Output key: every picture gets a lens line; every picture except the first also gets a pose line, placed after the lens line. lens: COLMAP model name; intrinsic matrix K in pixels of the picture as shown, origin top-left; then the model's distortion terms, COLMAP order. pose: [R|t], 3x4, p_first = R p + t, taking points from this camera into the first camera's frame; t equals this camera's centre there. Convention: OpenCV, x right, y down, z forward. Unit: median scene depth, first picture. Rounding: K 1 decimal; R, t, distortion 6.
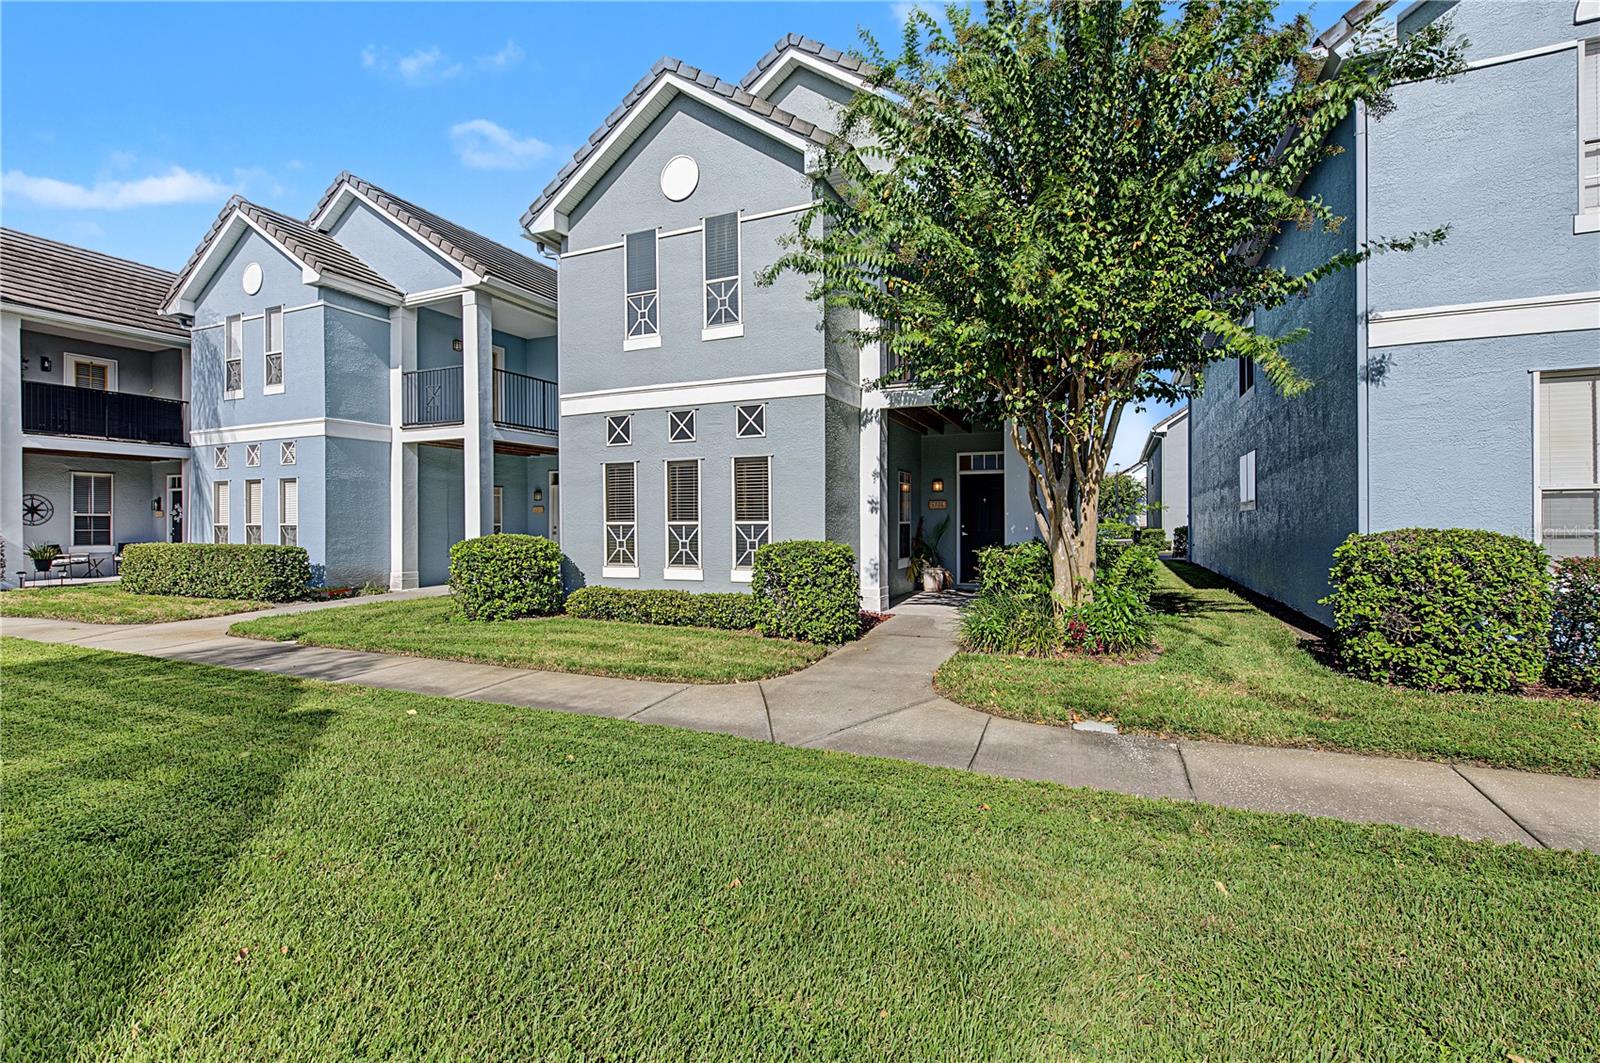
lens RADIAL K [[709.3, 0, 788.1], [0, 709.3, 525.2], [0, 0, 1]] dist [0.000316, -0.001869]
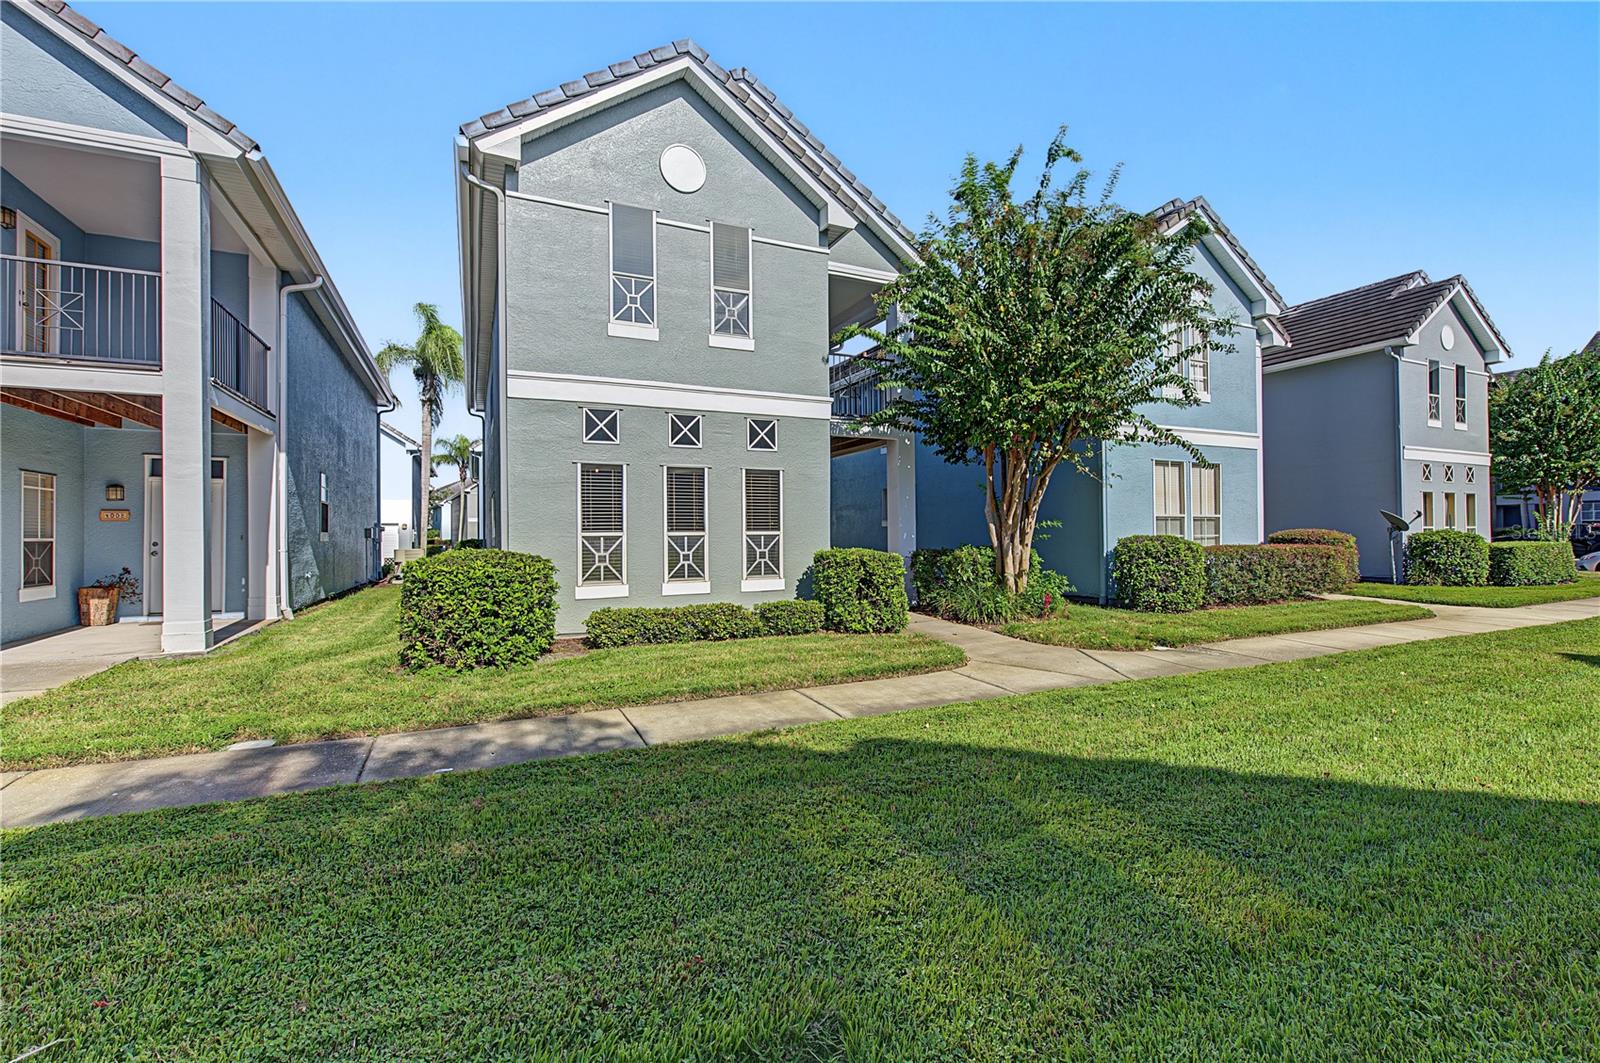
lens RADIAL K [[709.3, 0, 797.9], [0, 709.3, 528.2], [0, 0, 1]] dist [0.000316, -0.001869]
pose [[0.646398, 0.005097, 0.762984, -0.769492], [0.007631, 0.999884, -0.013145, 0.003216], [-0.762963, 0.014319, 0.646284, 0.278704]]
